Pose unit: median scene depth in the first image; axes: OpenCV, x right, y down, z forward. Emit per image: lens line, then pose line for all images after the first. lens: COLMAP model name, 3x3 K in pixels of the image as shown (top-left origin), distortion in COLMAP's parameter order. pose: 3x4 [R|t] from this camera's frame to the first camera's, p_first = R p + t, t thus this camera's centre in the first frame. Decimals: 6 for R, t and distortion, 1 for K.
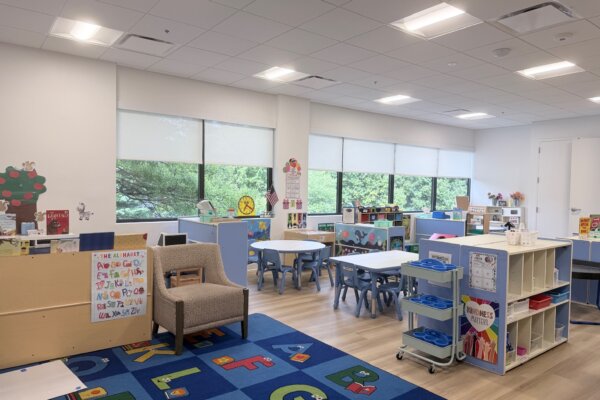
lens RADIAL K [[427.0, 0, 300.0], [0, 427.0, 200.0], [0, 0, 1]] dist [0.086121, -0.117733]
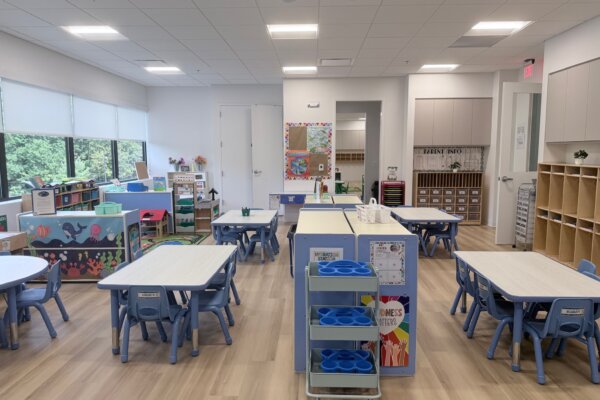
lens RADIAL K [[421.8, 0, 297.9], [0, 421.8, 200.1], [0, 0, 1]] dist [0.089086, -0.122056]
pose [[0.634825, -0.109281, 0.764888, -0.143113], [0.037682, 0.993148, 0.110618, -0.024711], [-0.771736, -0.041401, 0.634594, 0.303523]]
